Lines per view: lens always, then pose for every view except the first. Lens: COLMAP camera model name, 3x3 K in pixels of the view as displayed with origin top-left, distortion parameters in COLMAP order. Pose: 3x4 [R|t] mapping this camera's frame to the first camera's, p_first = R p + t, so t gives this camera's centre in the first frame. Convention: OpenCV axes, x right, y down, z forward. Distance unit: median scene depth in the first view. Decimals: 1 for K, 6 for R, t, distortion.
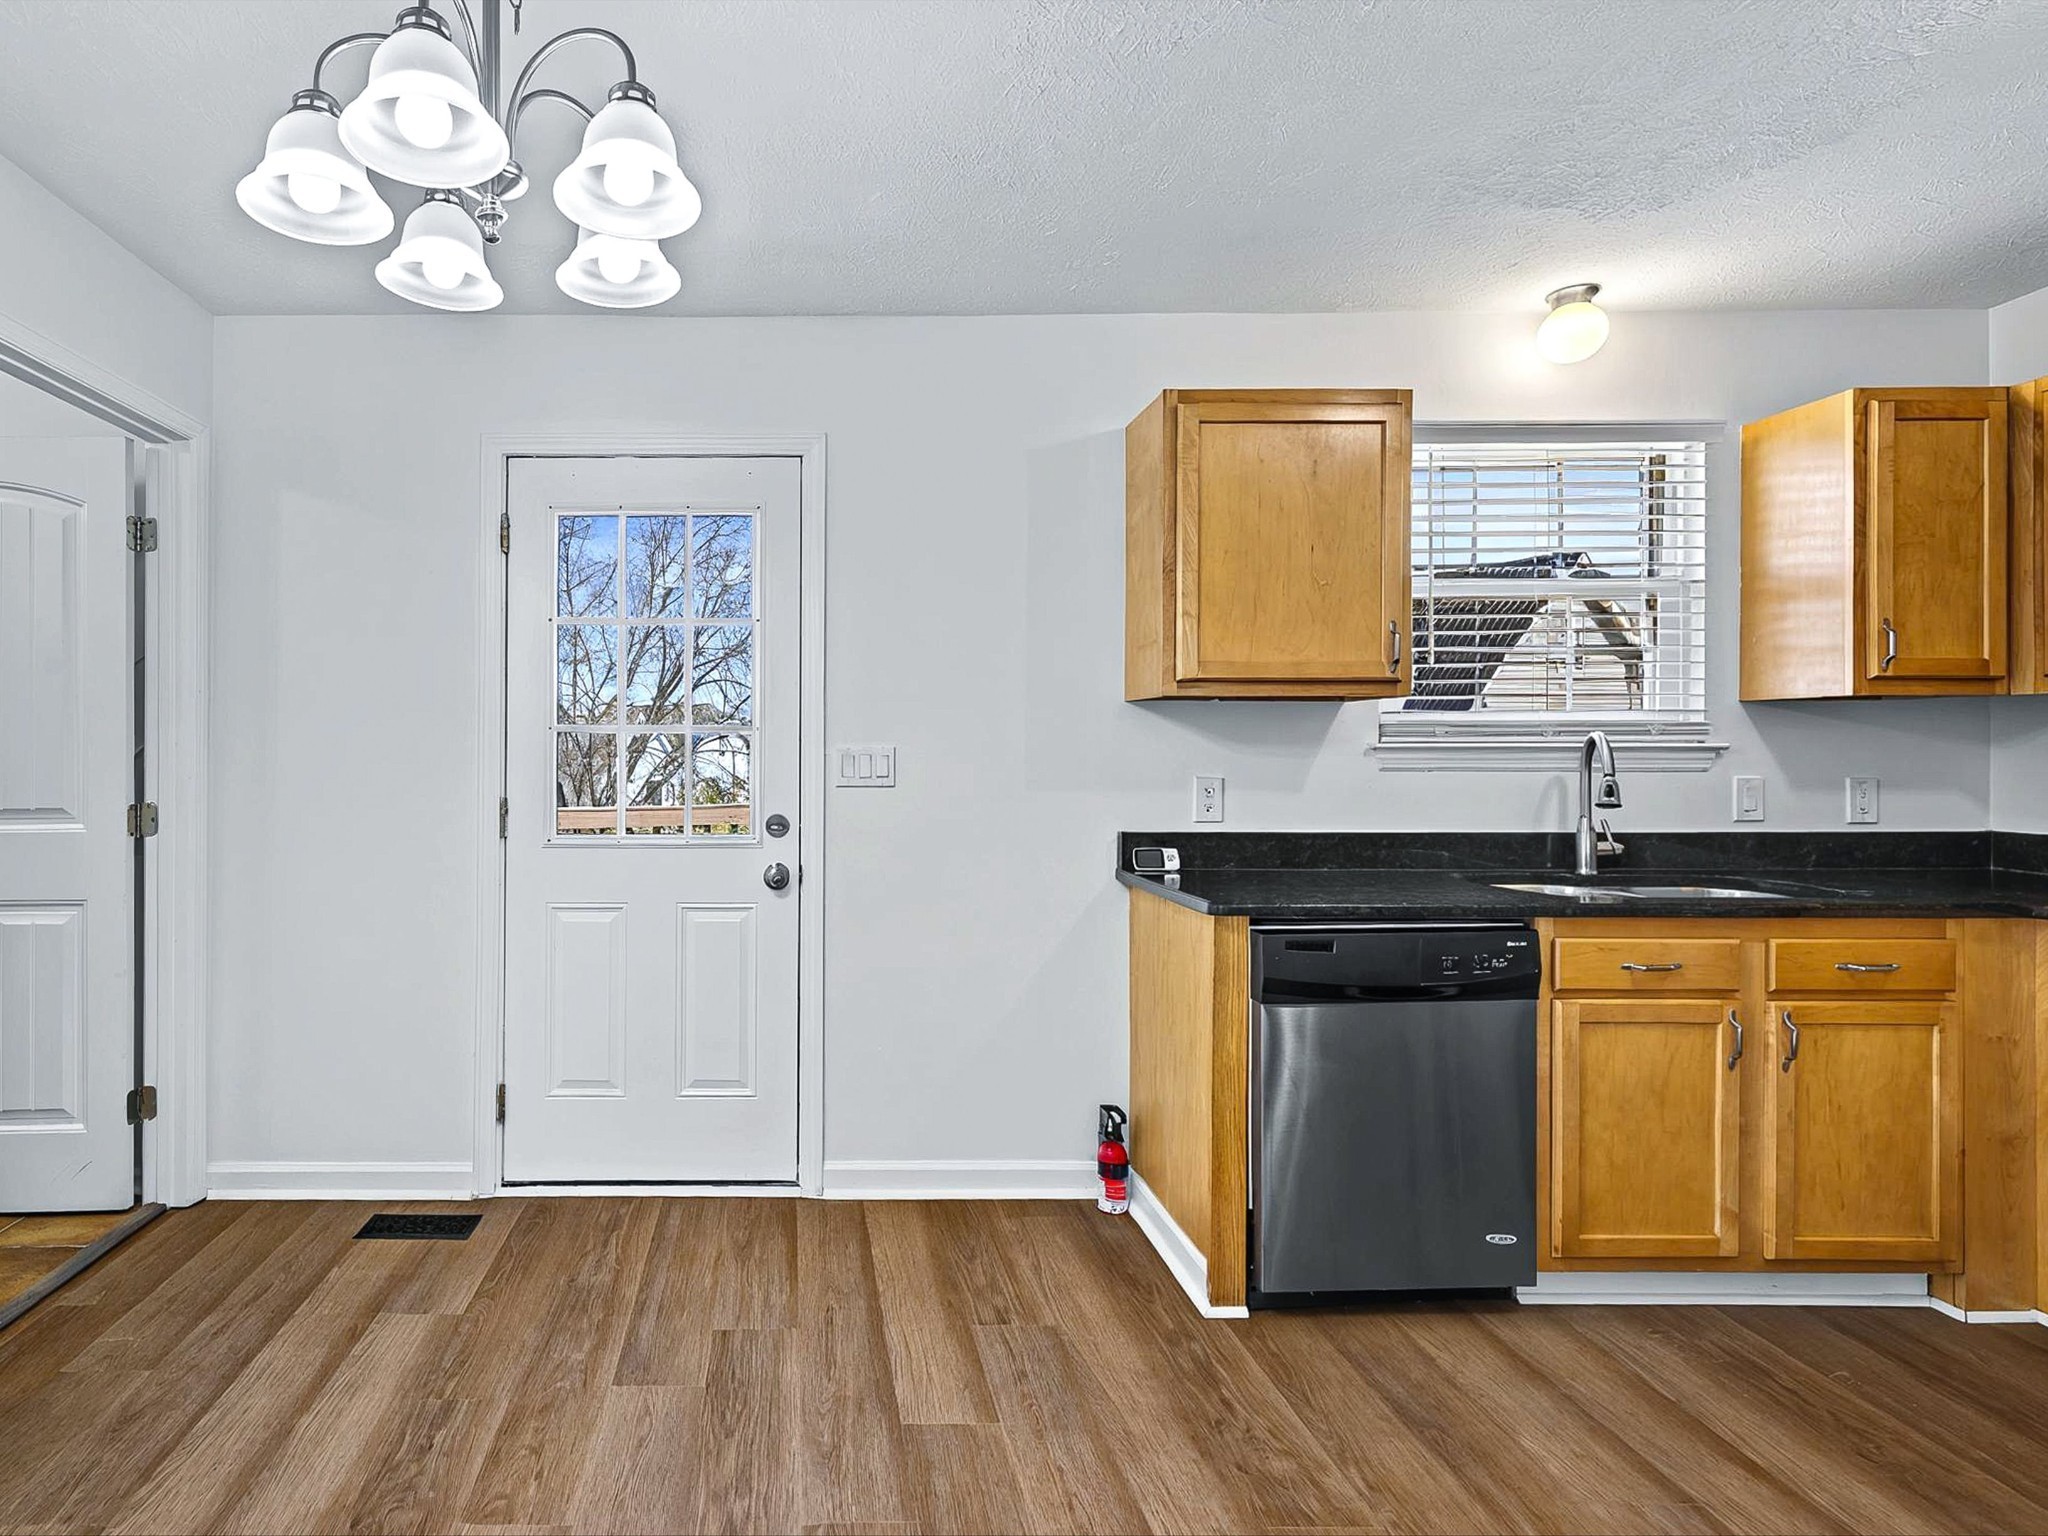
lens RADIAL K [[1054.1, 0, 816.8], [0, 1054.1, 746.0], [0, 0, 1]] dist [0.003696, 0.001890]
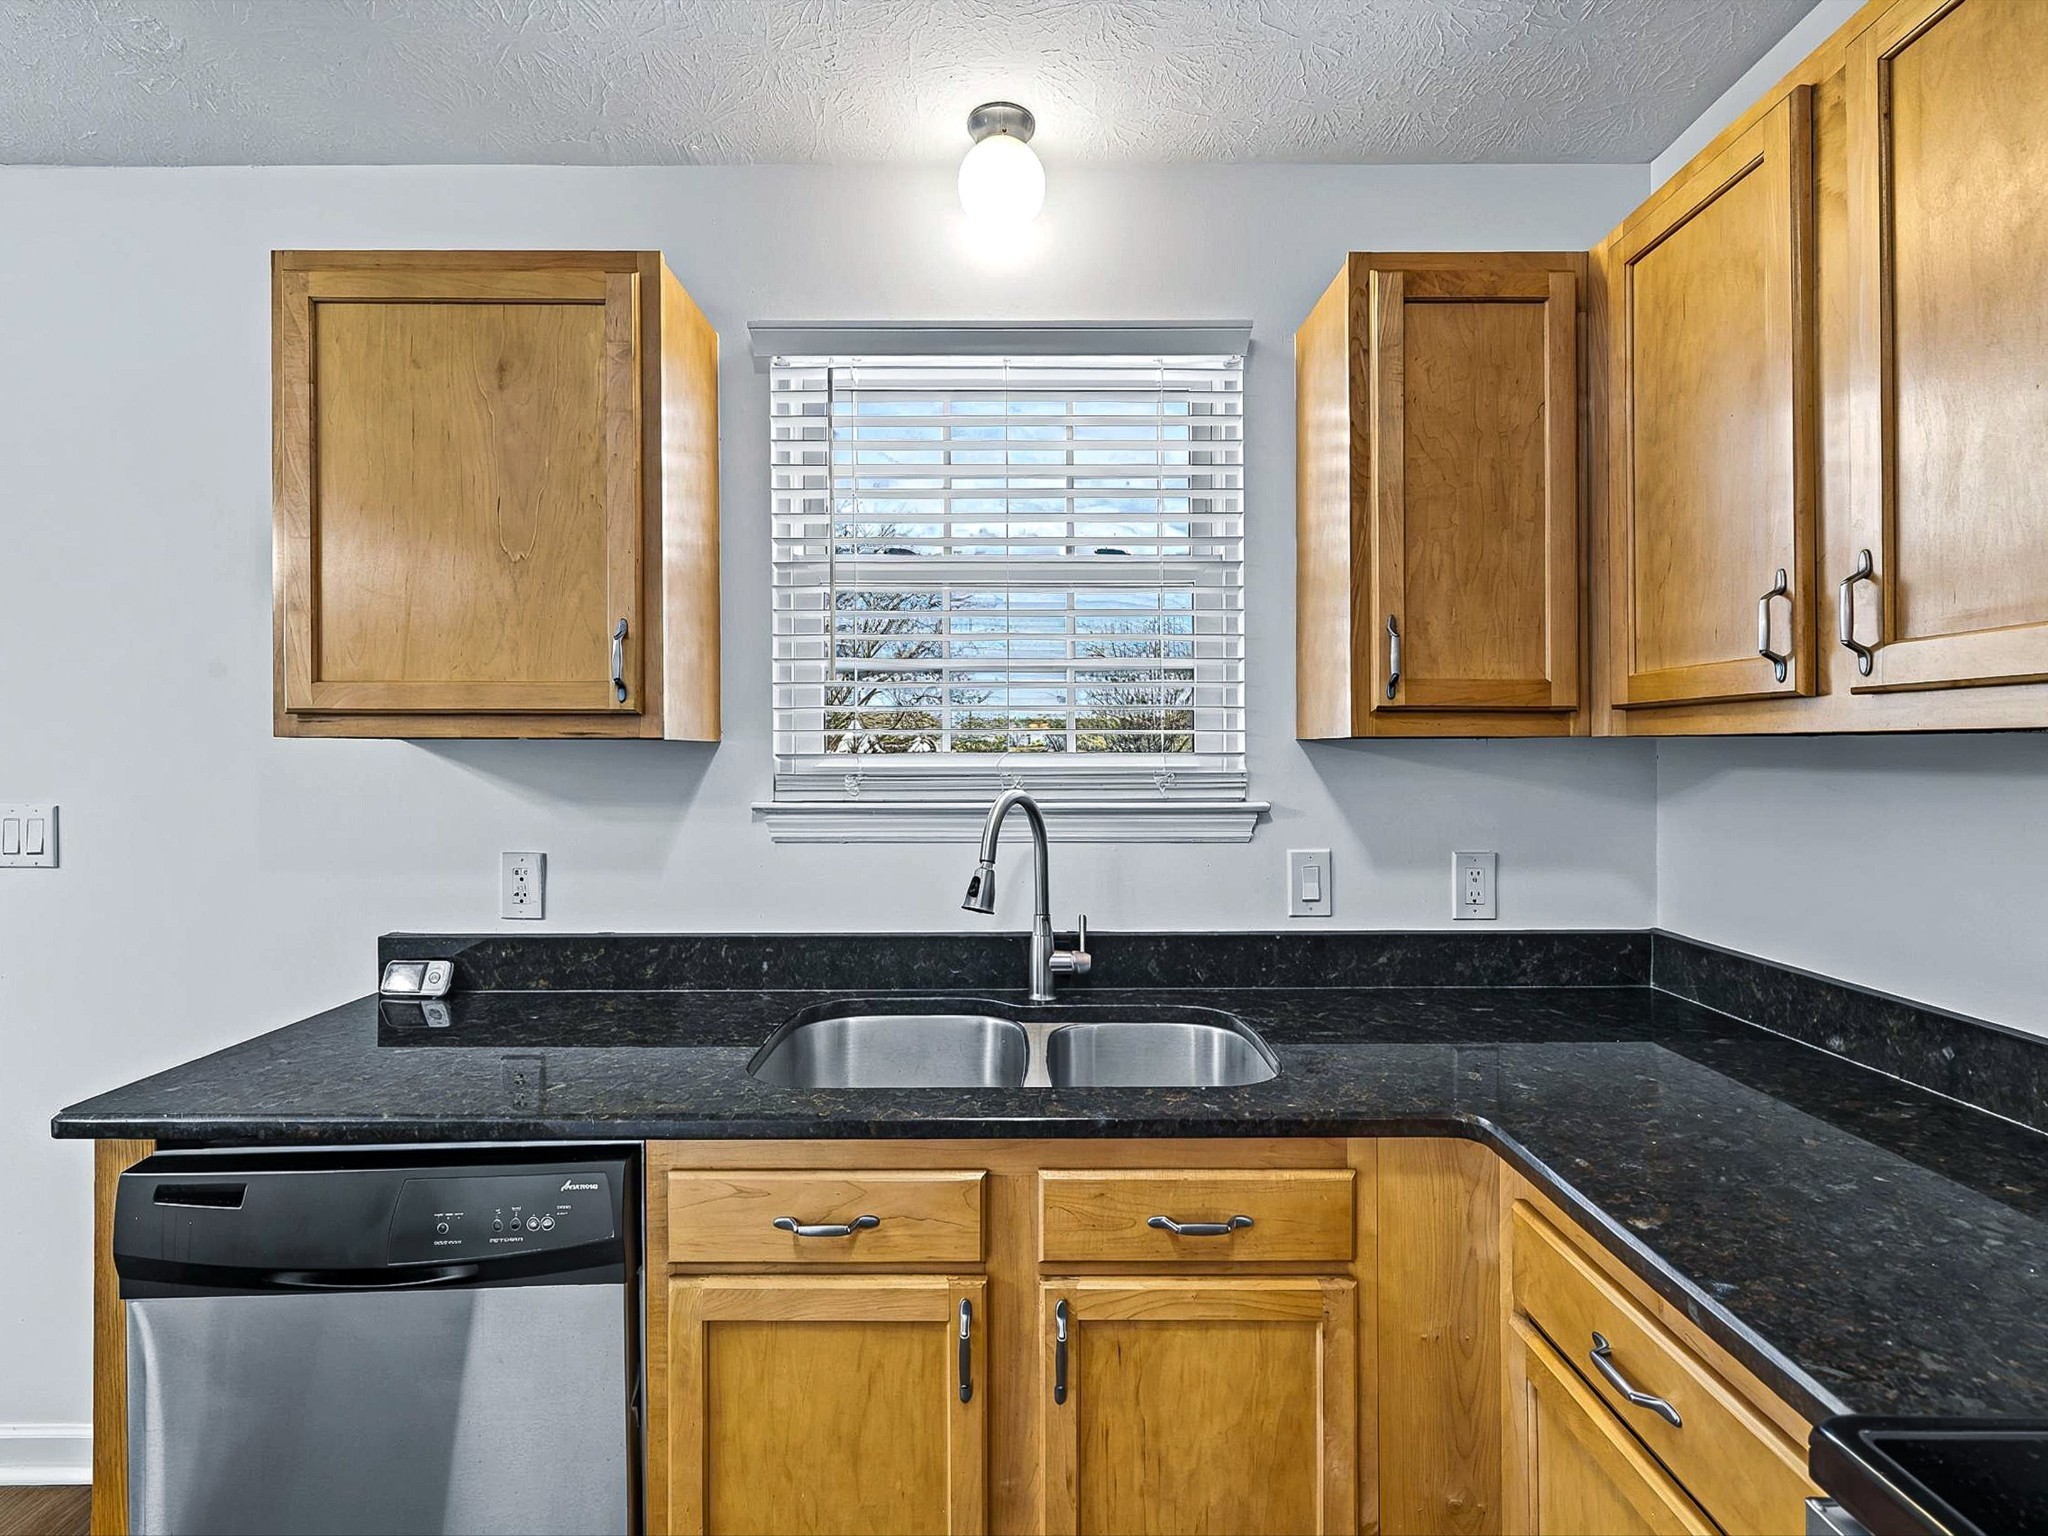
lens RADIAL K [[994.9, 0, 1025.6], [0, 994.9, 752.6], [0, 0, 1]] dist [-0.001911, -0.001244]
pose [[0.999987, -0.000647, 0.005114, 0.779870], [0.000647, 1.000000, 0.000055, -0.038722], [-0.005114, -0.000052, 0.999987, 0.406157]]
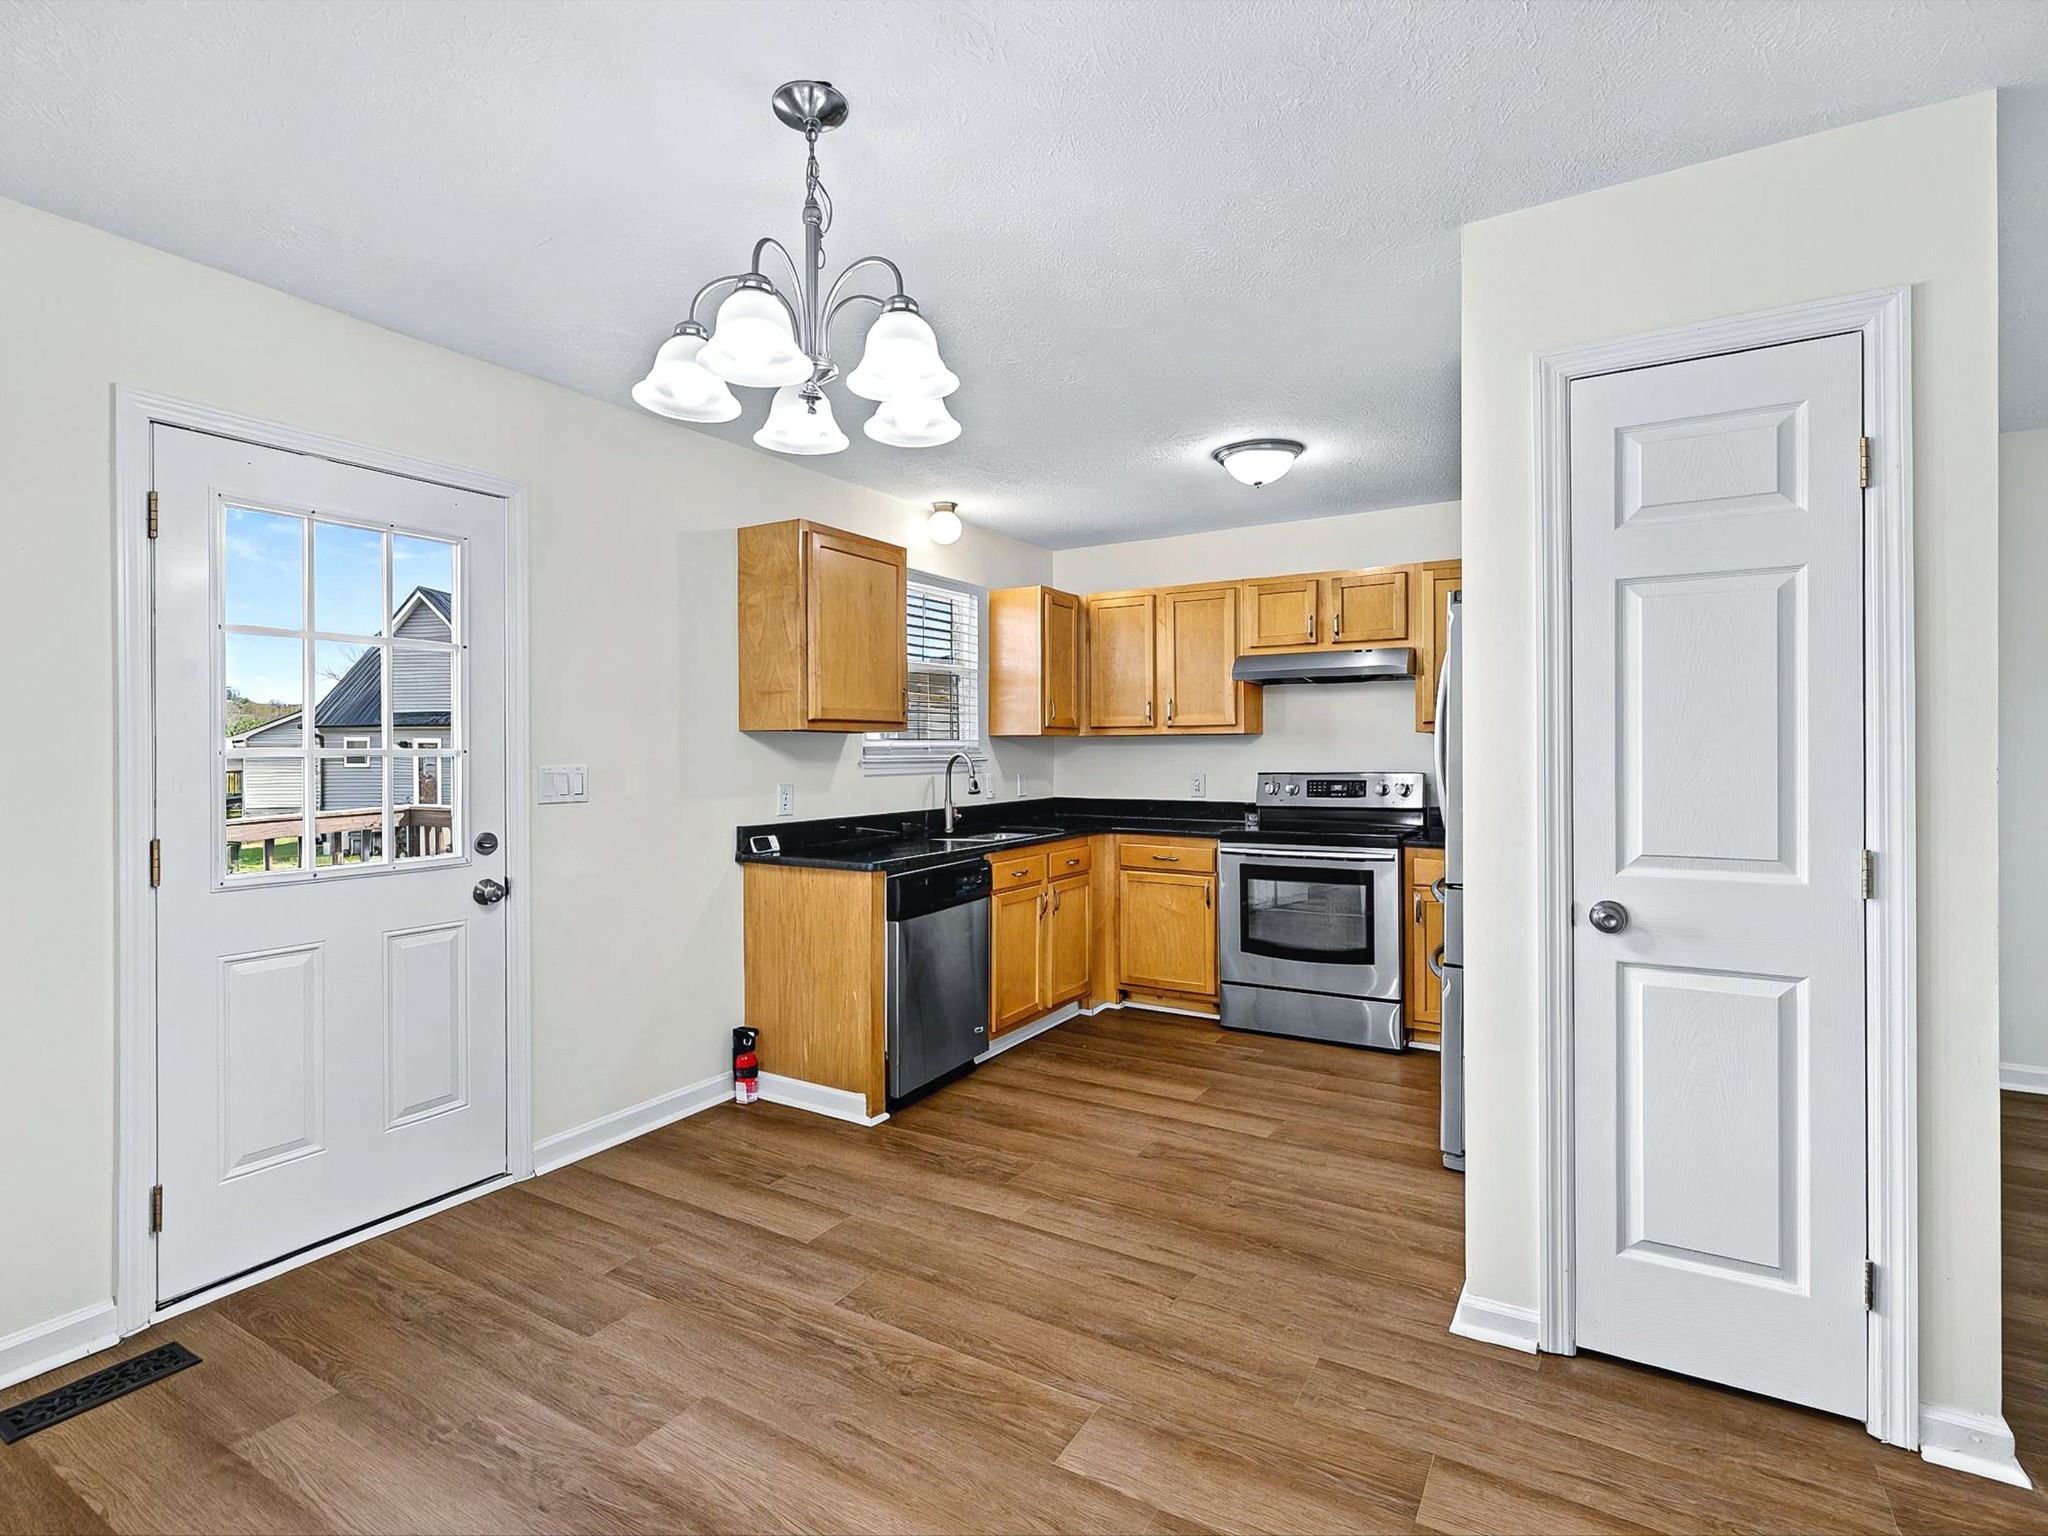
lens RADIAL K [[967.5, 0, 976.1], [0, 967.5, 751.7], [0, 0, 1]] dist [0.002987, 0.000285]
pose [[0.555645, -0.004607, 0.831407, -0.660894], [0.003506, 0.999989, 0.003198, -0.020492], [-0.831412, 0.001138, 0.555655, 0.058823]]
